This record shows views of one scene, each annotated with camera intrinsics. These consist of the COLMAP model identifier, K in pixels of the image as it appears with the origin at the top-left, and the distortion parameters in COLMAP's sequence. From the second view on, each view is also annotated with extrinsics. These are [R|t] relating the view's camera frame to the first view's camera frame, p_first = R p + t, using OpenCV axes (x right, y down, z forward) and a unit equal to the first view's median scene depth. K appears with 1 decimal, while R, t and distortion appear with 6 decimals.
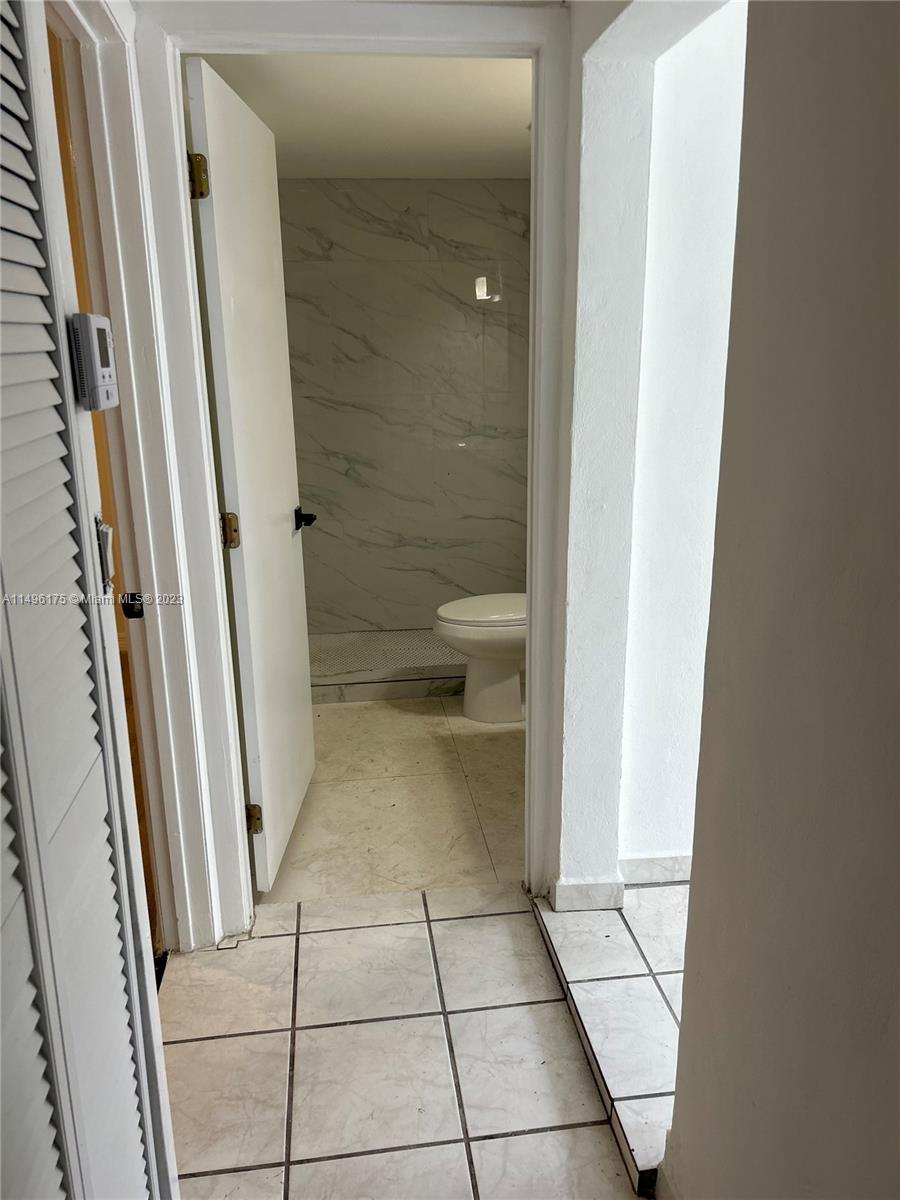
lens RADIAL K [[907.0, 0, 450.0], [0, 907.0, 600.2], [0, 0, 1]] dist [0.031047, -0.030459]
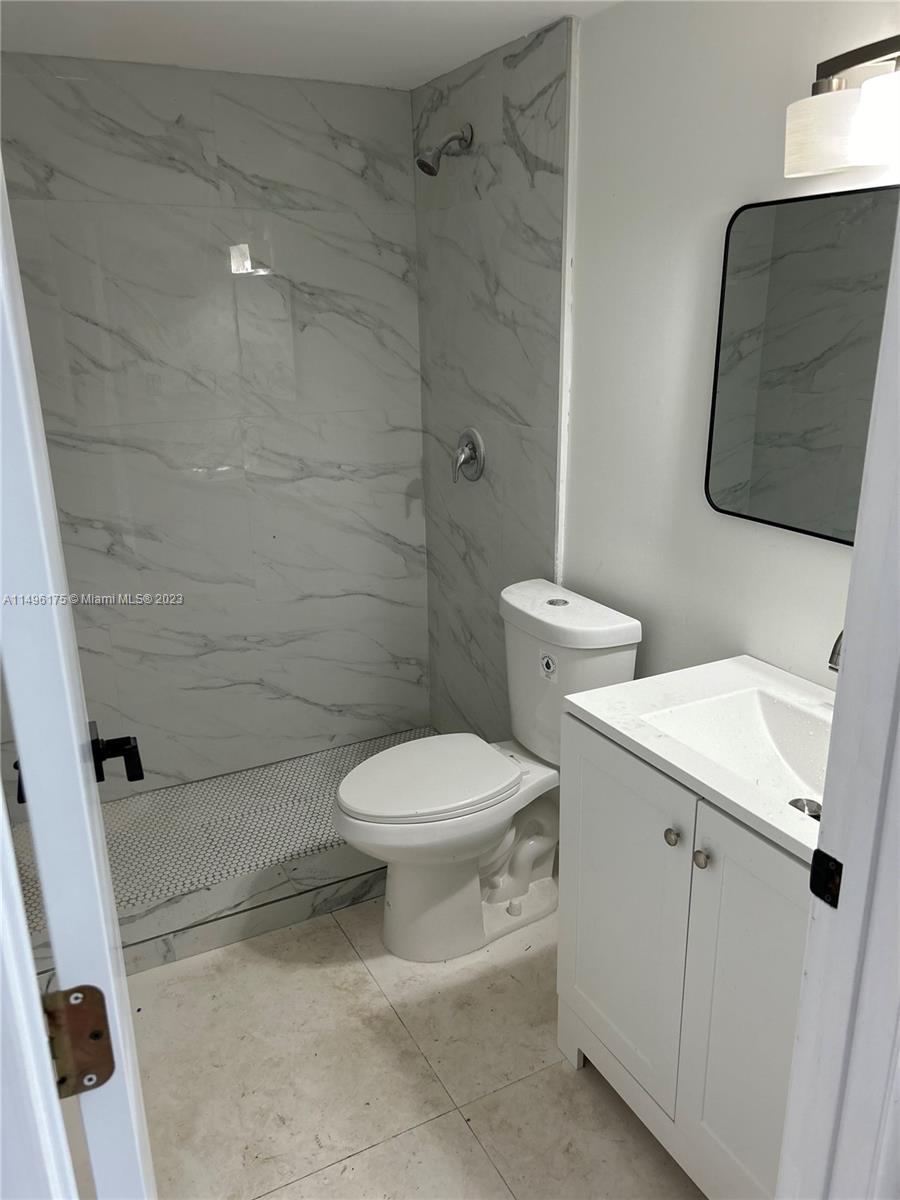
lens RADIAL K [[907.0, 0, 451.2], [0, 907.0, 595.4], [0, 0, 1]] dist [0.031047, -0.030459]
pose [[0.936555, -0.102611, 0.335166, -0.112916], [0.096733, 0.994721, 0.034232, -0.114690], [-0.336909, 0.000361, 0.941537, 0.360155]]
